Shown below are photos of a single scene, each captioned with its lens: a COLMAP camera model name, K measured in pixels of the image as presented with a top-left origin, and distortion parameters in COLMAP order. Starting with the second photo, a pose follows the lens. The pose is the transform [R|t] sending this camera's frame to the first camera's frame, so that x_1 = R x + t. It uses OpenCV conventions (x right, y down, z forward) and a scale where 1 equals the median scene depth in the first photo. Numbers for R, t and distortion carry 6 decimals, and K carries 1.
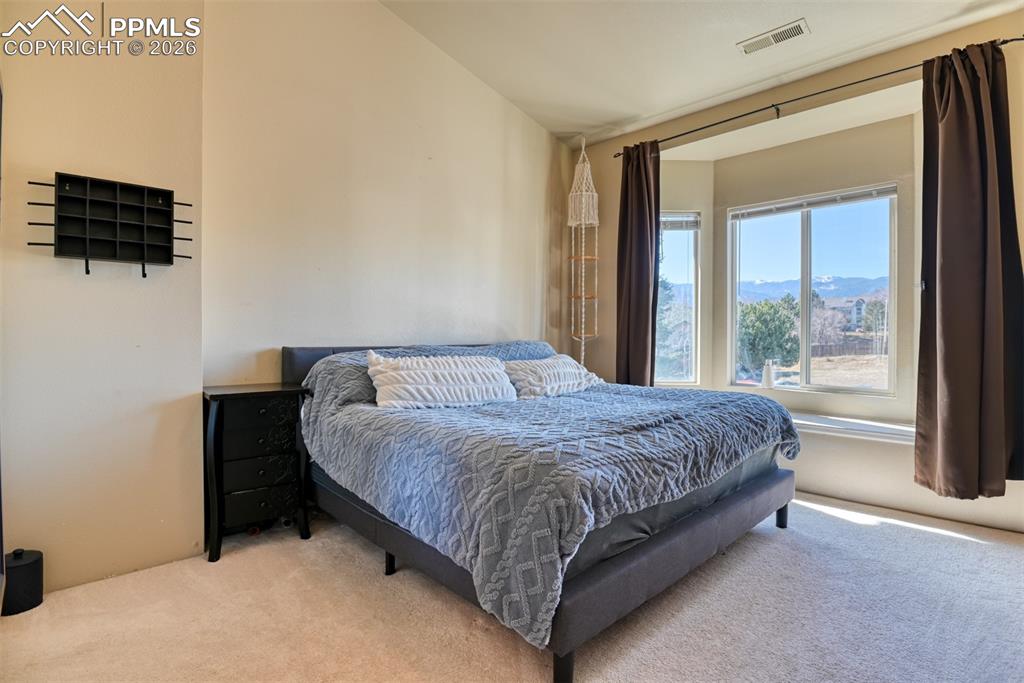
lens RADIAL K [[491.9, 0, 529.1], [0, 491.9, 340.0], [0, 0, 1]] dist [0.000849, -0.014440]
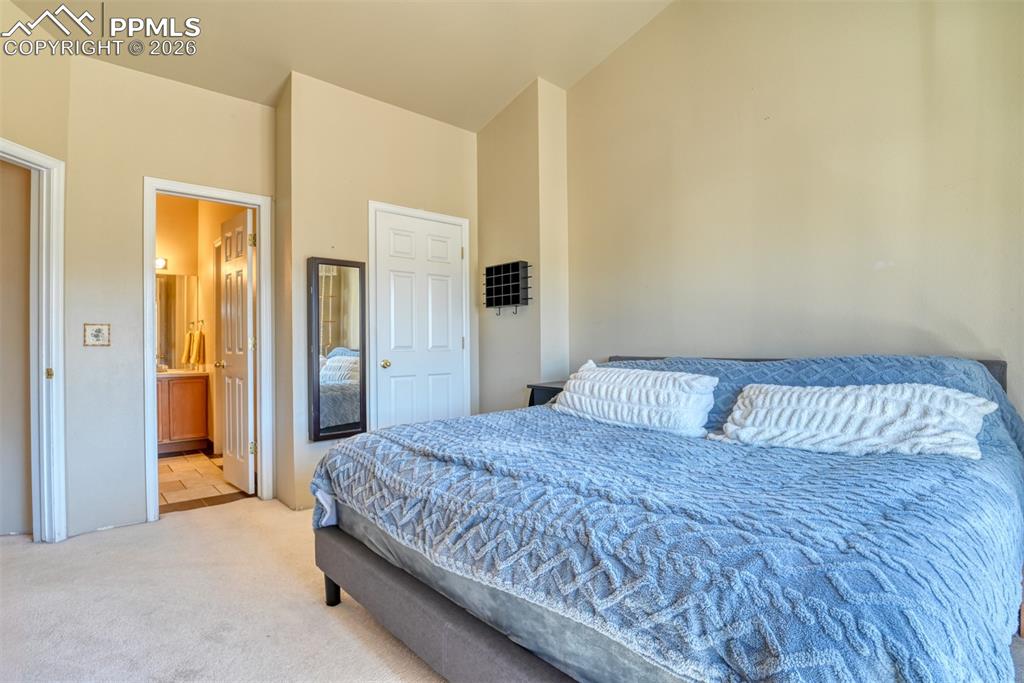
lens RADIAL K [[509.7, 0, 519.7], [0, 509.7, 345.0], [0, 0, 1]] dist [-0.028142, 0.000354]
pose [[-0.020768, 0.000658, -0.999784, 0.907140], [-0.003206, 0.999995, 0.000725, -0.016834], [0.999779, 0.003221, -0.020766, 0.907154]]
